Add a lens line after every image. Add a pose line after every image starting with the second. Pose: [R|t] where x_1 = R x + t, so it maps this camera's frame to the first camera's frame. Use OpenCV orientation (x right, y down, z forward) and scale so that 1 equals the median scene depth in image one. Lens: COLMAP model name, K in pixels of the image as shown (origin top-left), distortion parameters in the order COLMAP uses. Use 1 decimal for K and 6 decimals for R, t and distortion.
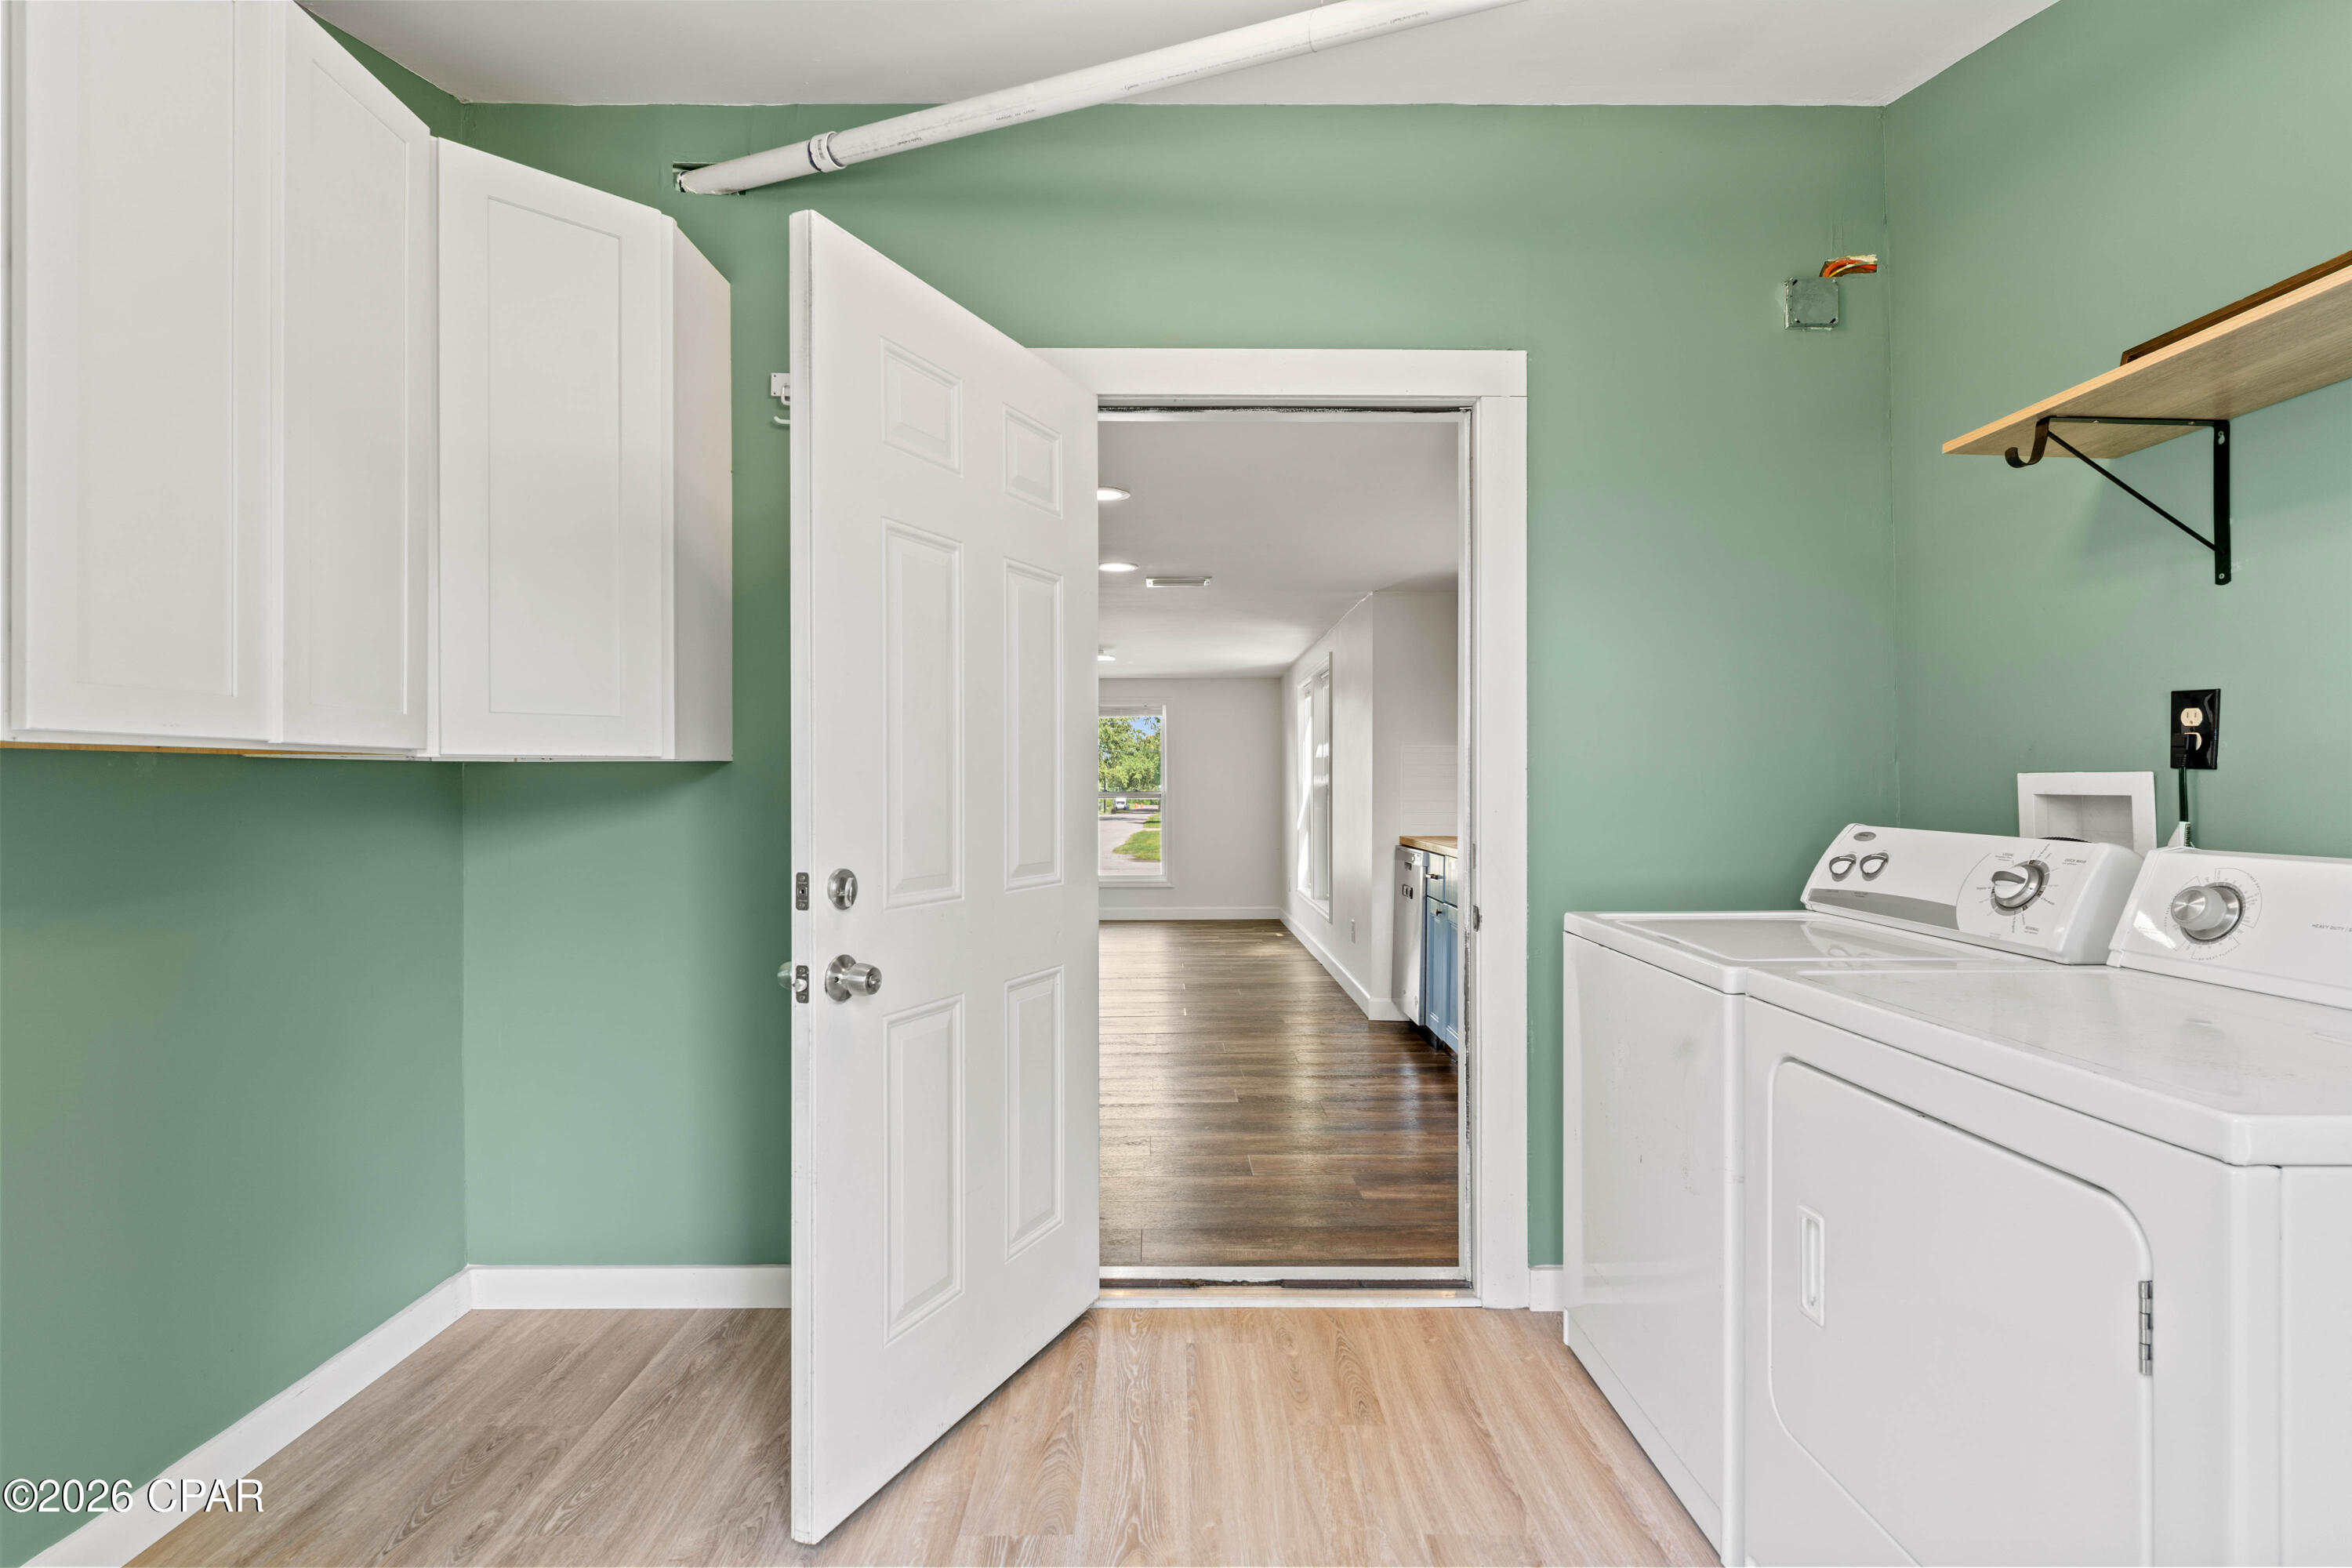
lens RADIAL K [[1259.4, 0, 1175.2], [0, 1259.4, 785.0], [0, 0, 1]] dist [0.000437, 0.000112]
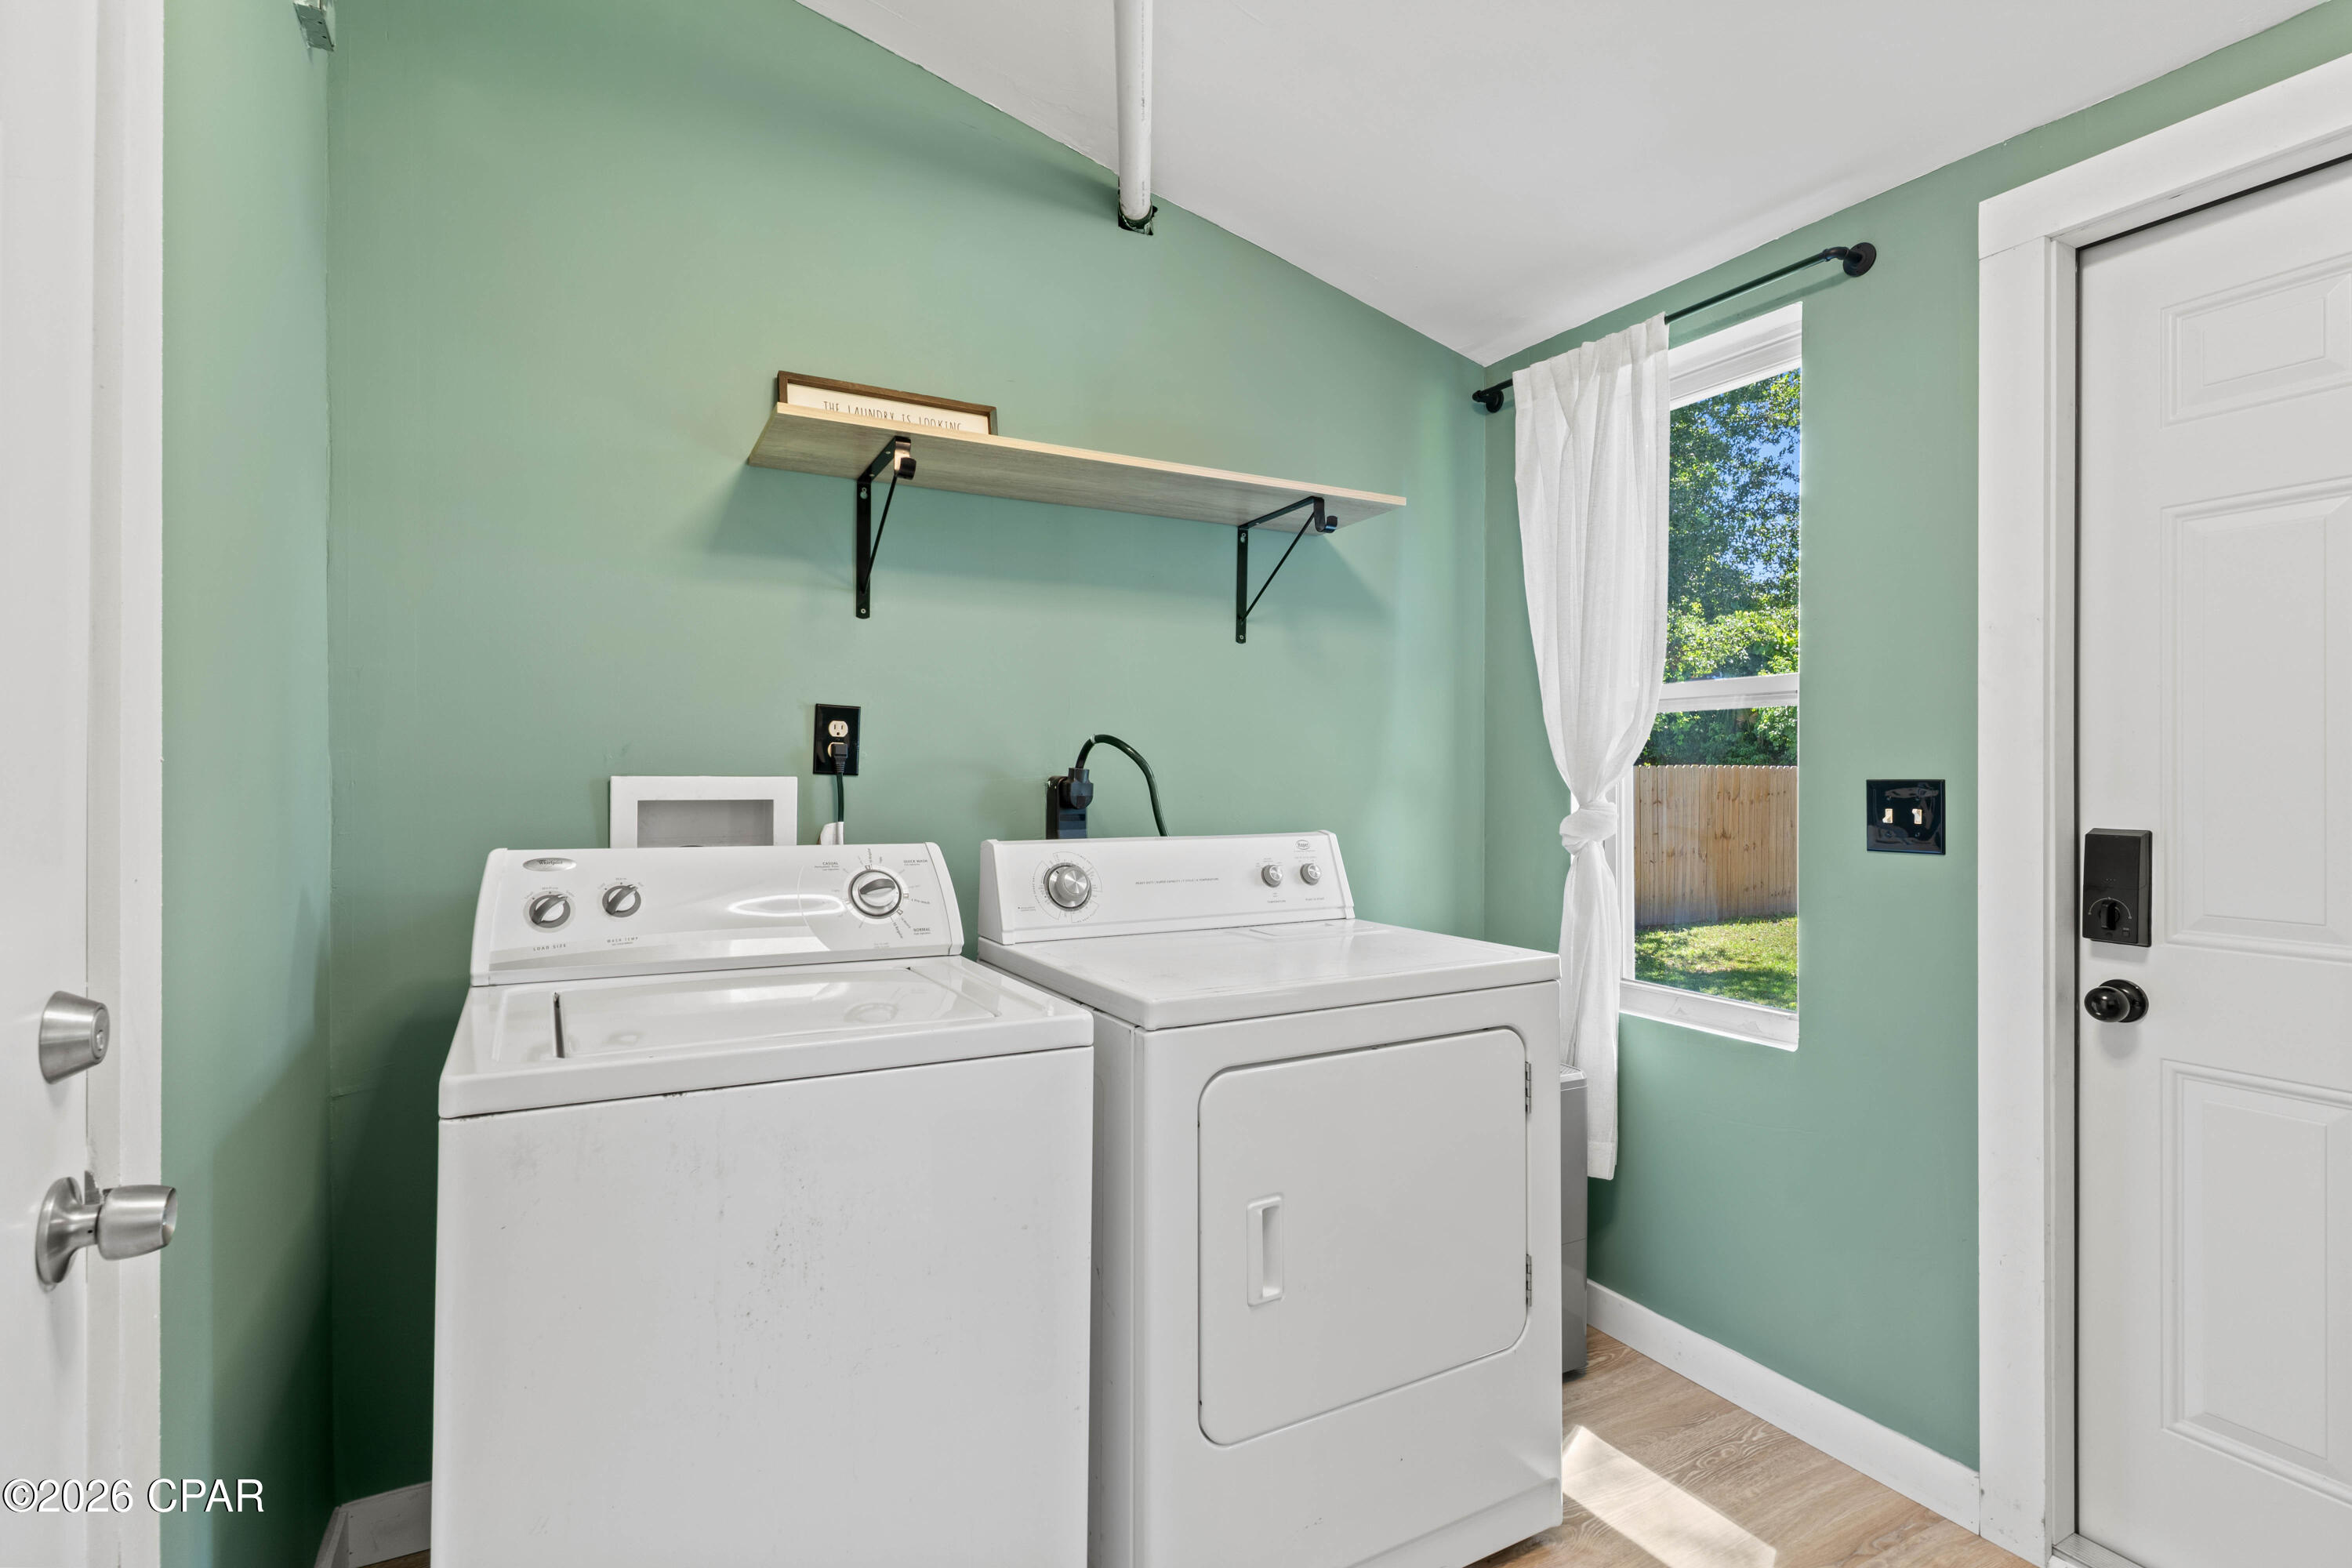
lens RADIAL K [[1137.1, 0, 1173.2], [0, 1137.1, 772.2], [0, 0, 1]] dist [-0.003087, 0.002403]
pose [[-0.470894, -0.000760, 0.882189, -0.229722], [-0.004464, 0.999989, -0.001522, -0.014697], [-0.882178, -0.004655, -0.470893, 1.186239]]
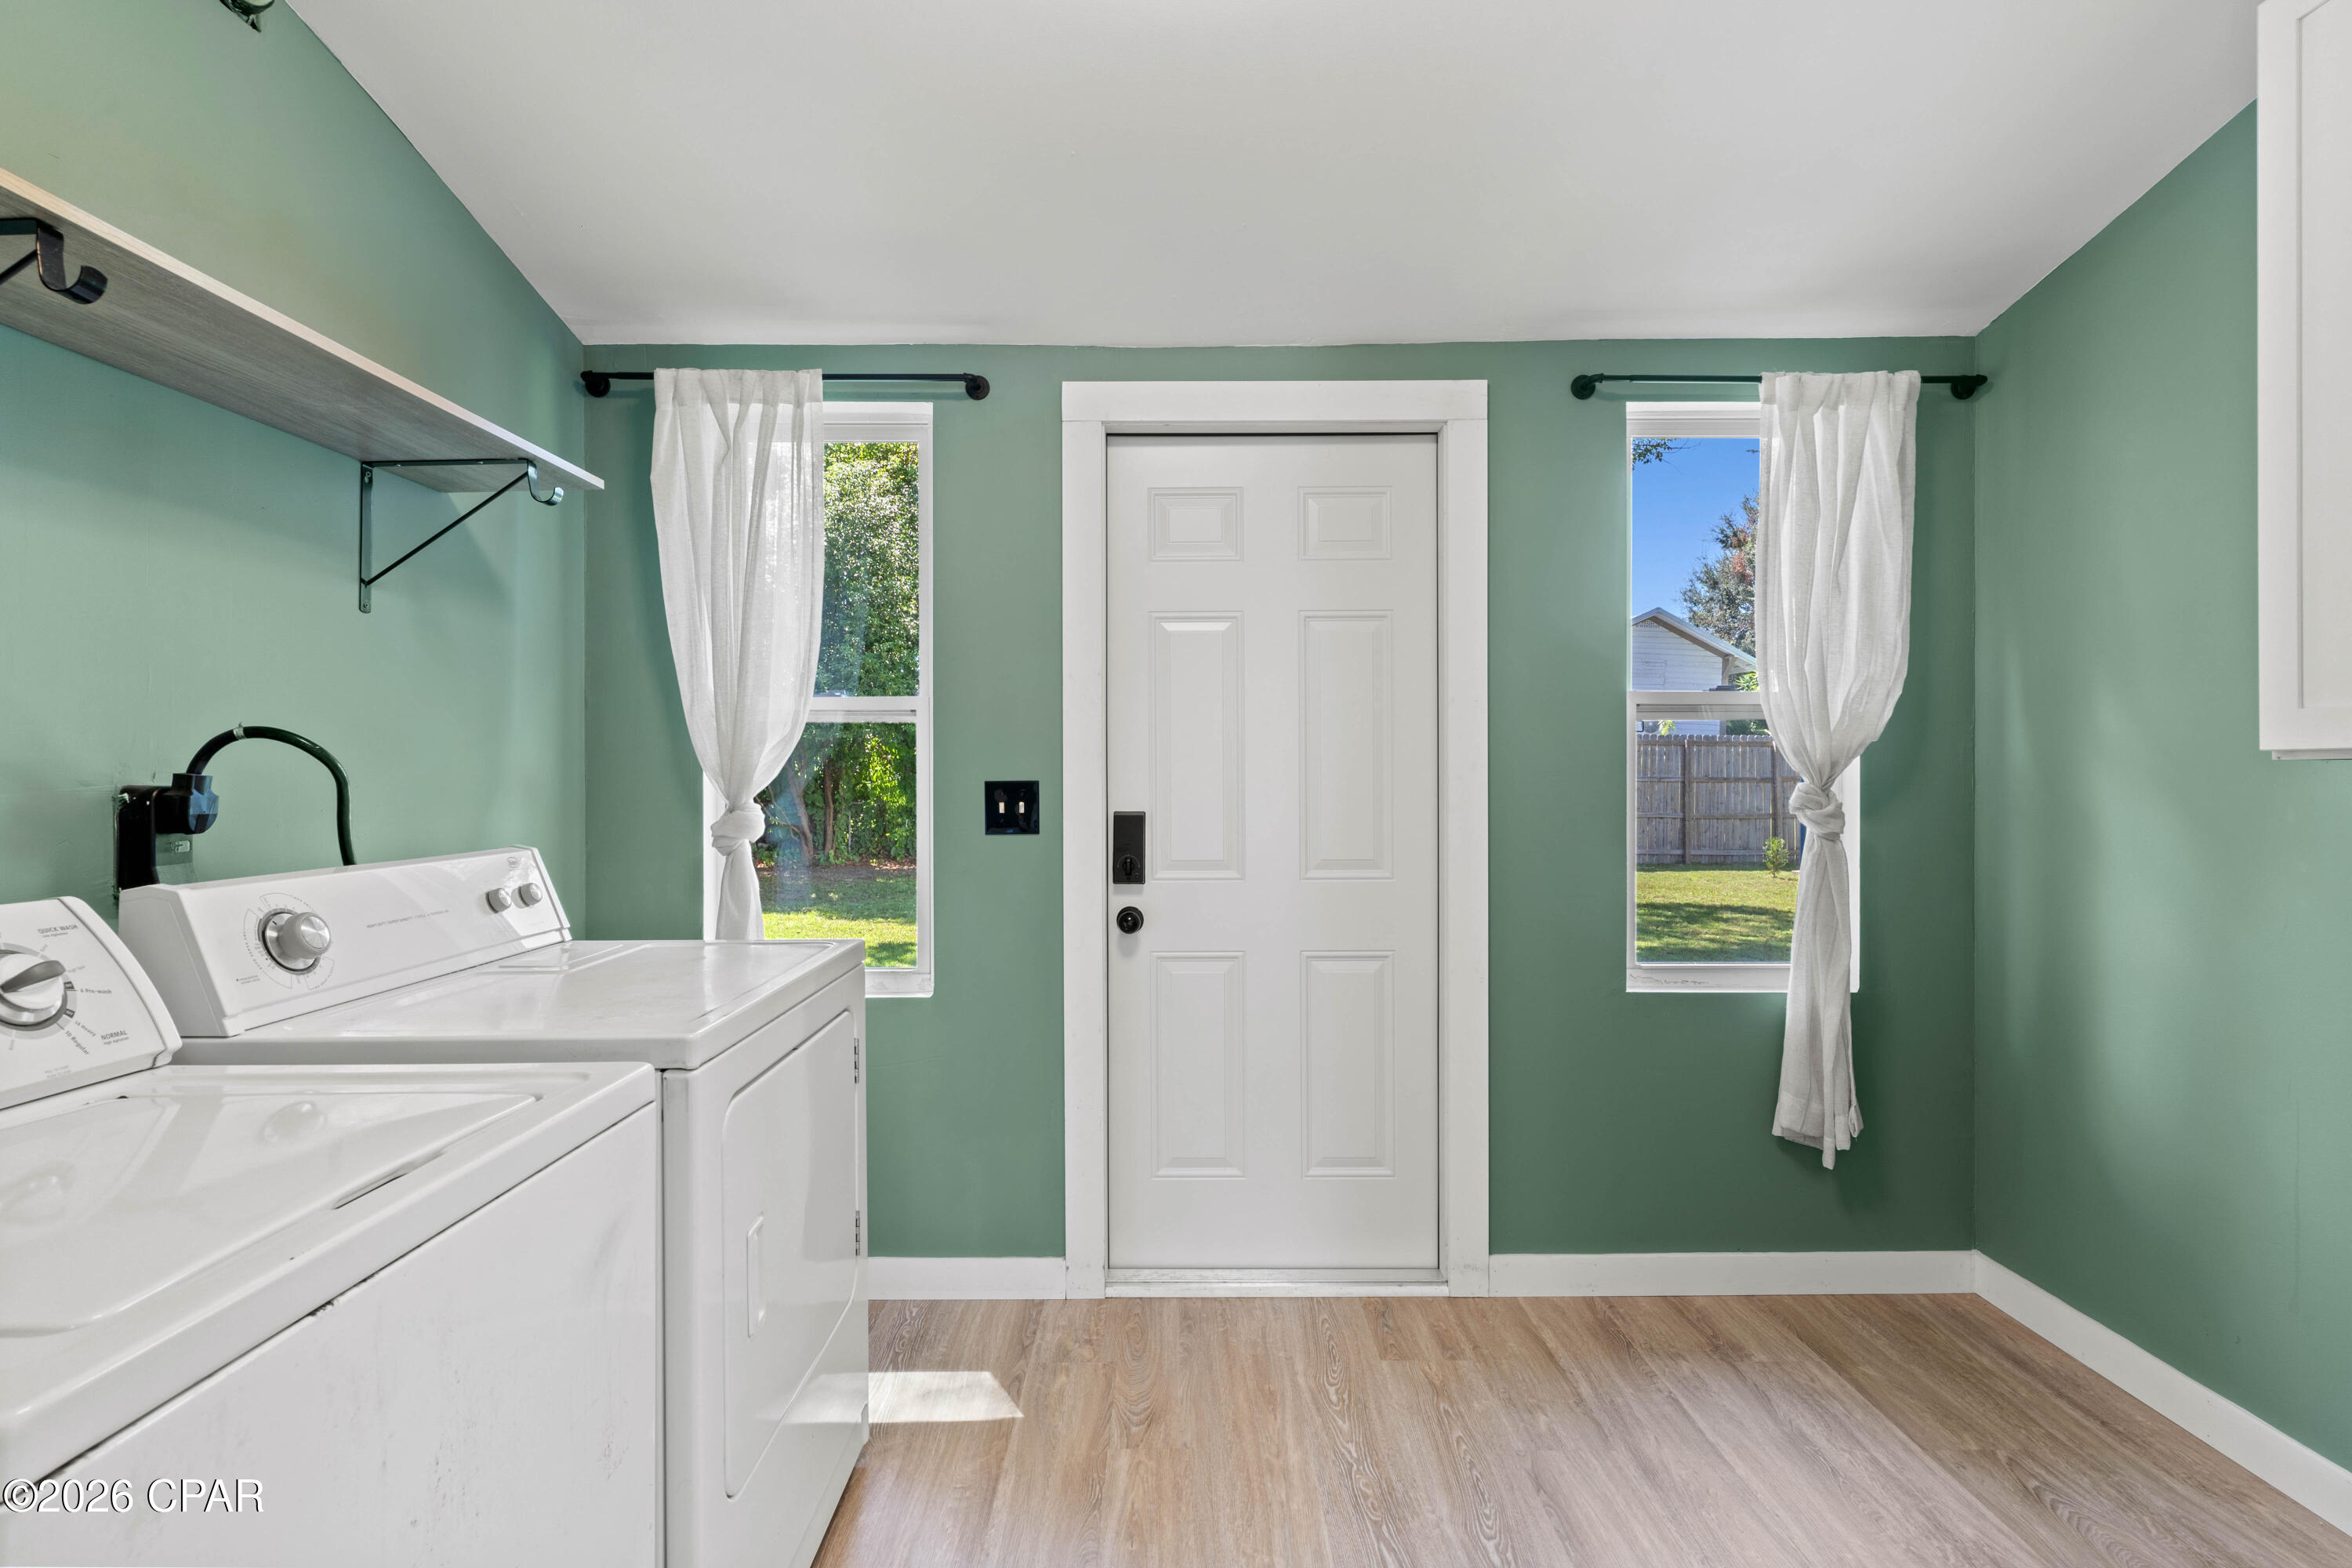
lens RADIAL K [[1137.1, 0, 1172.1], [0, 1137.1, 778.7], [0, 0, 1]] dist [-0.003087, 0.002403]
pose [[-0.999998, -0.001616, -0.000946, 0.129464], [-0.001620, 0.999991, 0.003846, -0.020281], [0.000940, 0.003848, -0.999992, 1.494732]]
